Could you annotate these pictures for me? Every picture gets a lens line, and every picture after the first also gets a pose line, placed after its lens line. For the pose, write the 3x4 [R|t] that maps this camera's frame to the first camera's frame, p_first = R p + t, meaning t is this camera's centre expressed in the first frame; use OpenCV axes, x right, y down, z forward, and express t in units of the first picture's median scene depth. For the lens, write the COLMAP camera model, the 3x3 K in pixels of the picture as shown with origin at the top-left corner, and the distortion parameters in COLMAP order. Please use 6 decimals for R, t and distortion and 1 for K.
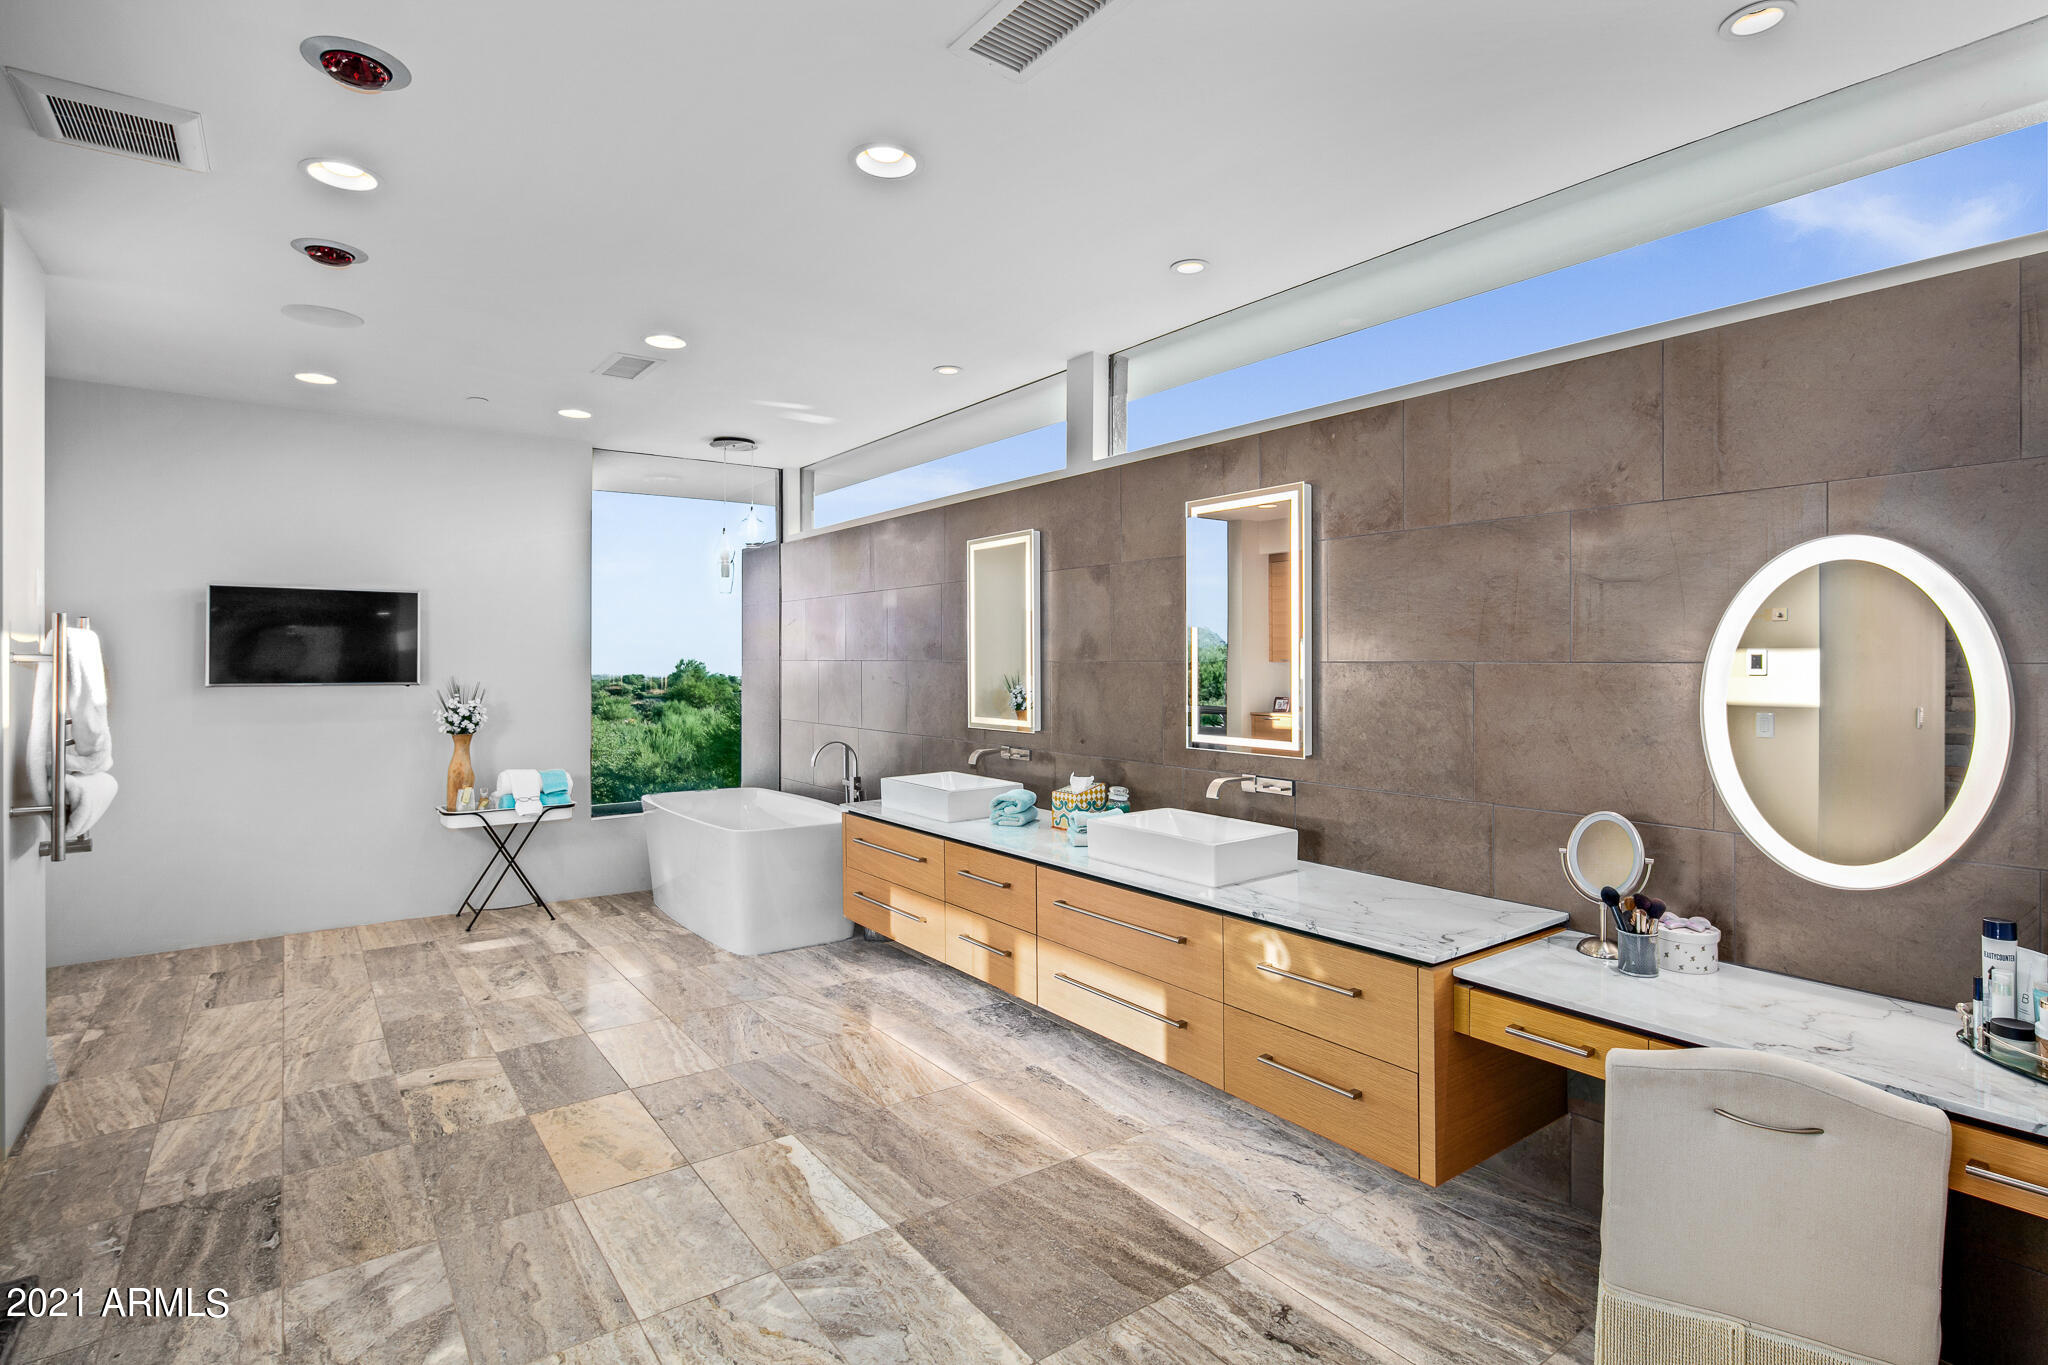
lens RADIAL K [[1003.1, 0, 1030.8], [0, 1003.1, 669.0], [0, 0, 1]] dist [0.005673, -0.005285]
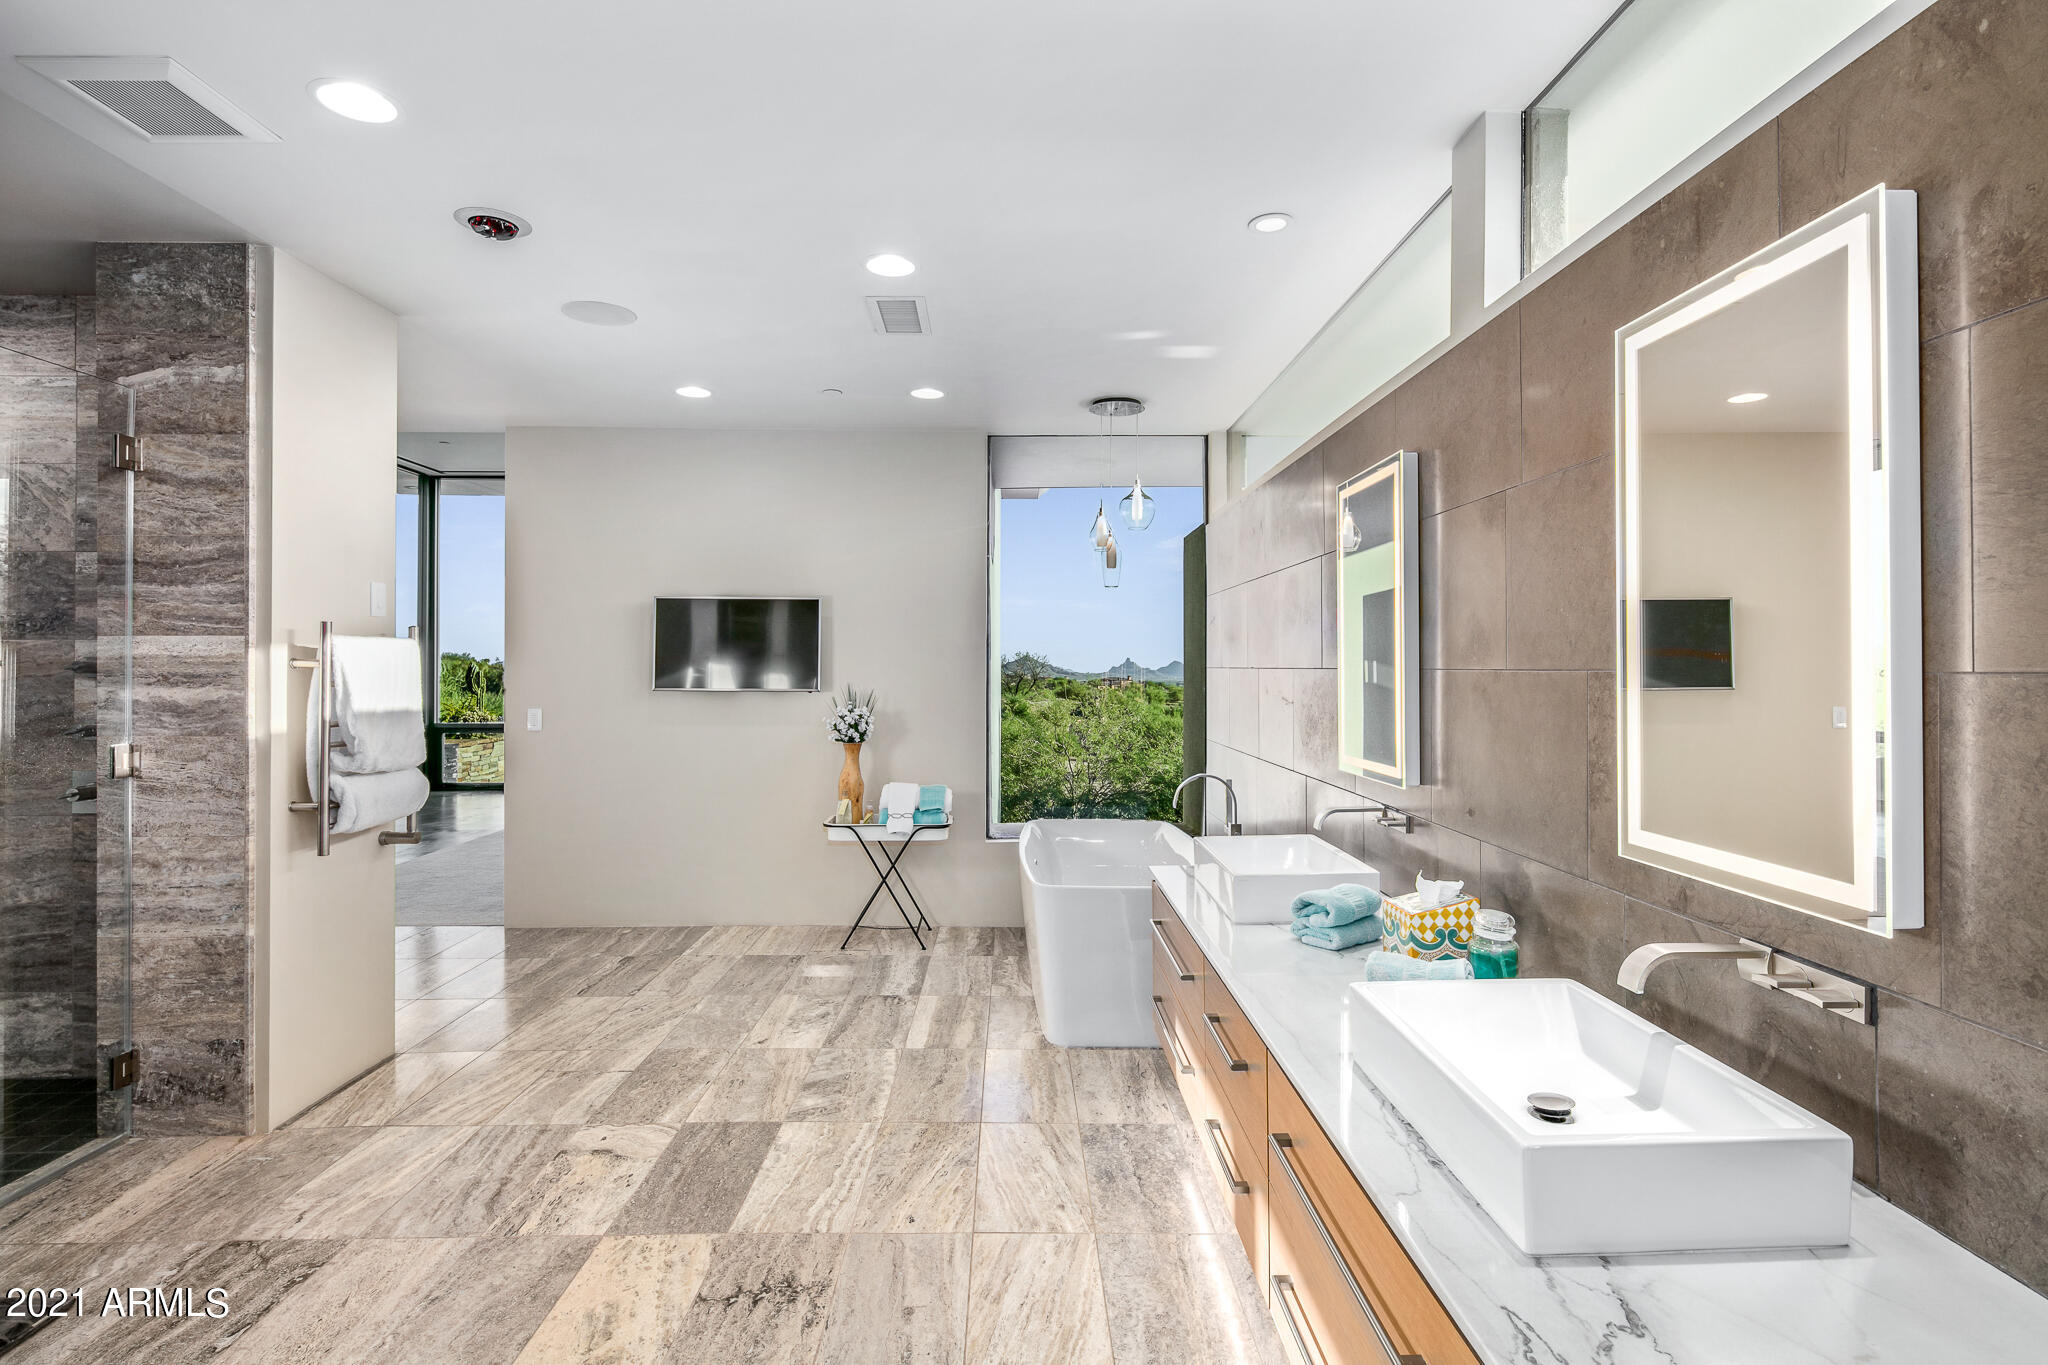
lens RADIAL K [[1003.1, 0, 1030.8], [0, 1003.1, 669.0], [0, 0, 1]] dist [0.005673, -0.005285]
pose [[0.815923, 0.002577, -0.578155, 0.195091], [-0.006898, 0.999962, -0.005277, -0.003903], [0.578119, 0.008294, 0.815910, 0.444765]]
